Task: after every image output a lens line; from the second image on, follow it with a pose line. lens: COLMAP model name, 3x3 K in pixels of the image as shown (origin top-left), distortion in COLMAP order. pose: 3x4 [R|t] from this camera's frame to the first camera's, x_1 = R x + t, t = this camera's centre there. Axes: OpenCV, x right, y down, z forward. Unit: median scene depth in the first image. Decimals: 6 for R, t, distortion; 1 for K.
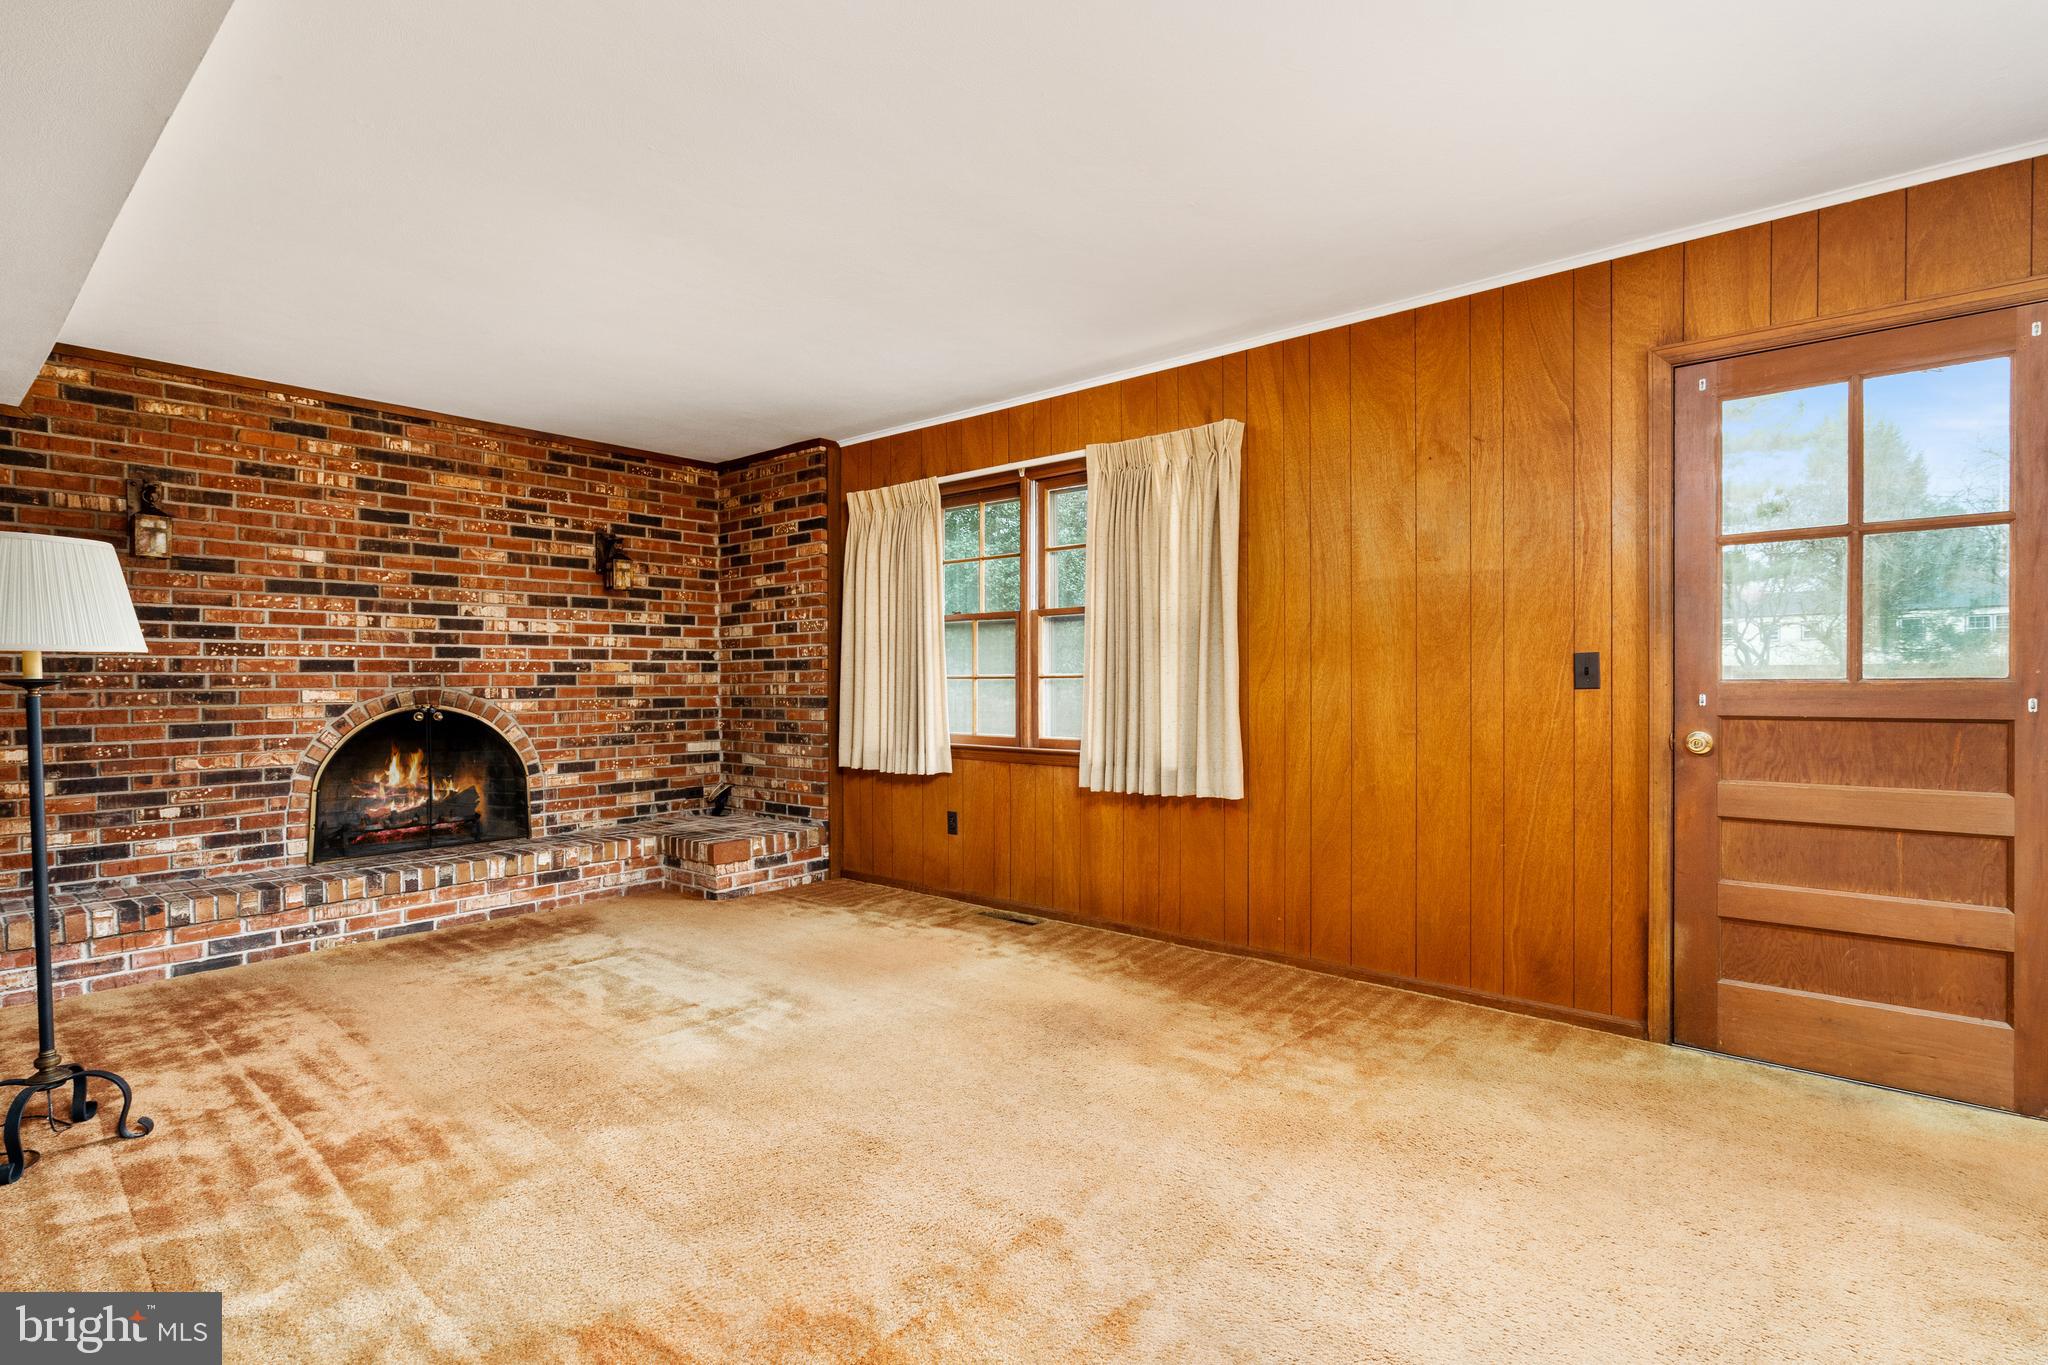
lens RADIAL K [[953.6, 0, 1028.0], [0, 953.6, 682.9], [0, 0, 1]] dist [-0.010979, 0.003694]
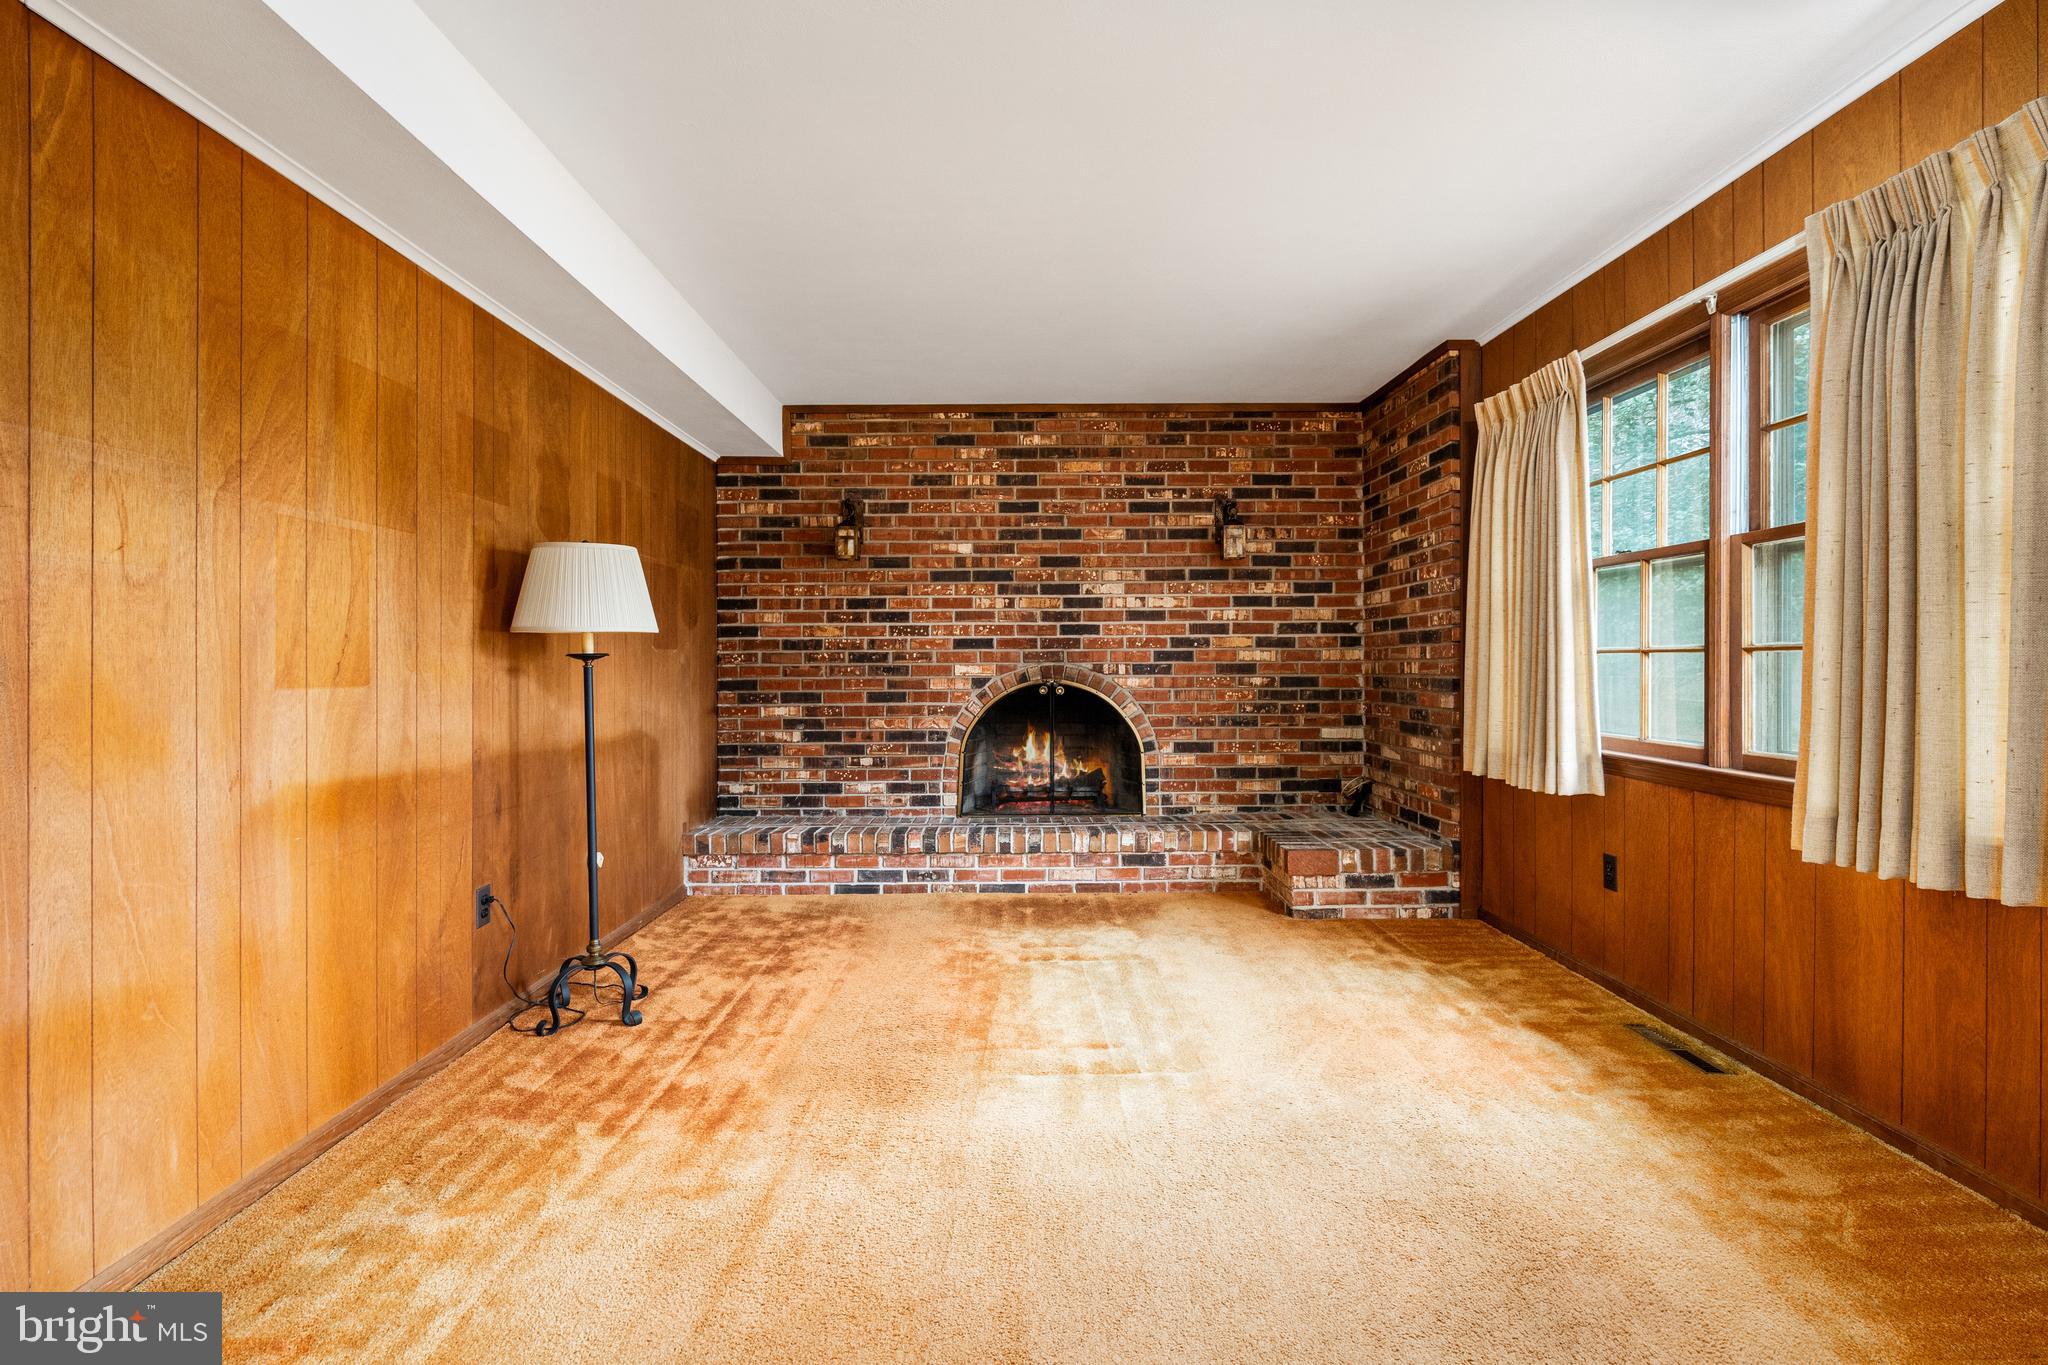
lens RADIAL K [[953.6, 0, 1017.0], [0, 953.6, 657.0], [0, 0, 1]] dist [-0.010979, 0.003694]
pose [[0.653693, -0.001325, -0.756759, 0.165975], [-0.002146, 0.999991, -0.003605, 0.002073], [0.756757, 0.003981, 0.653685, 0.294046]]
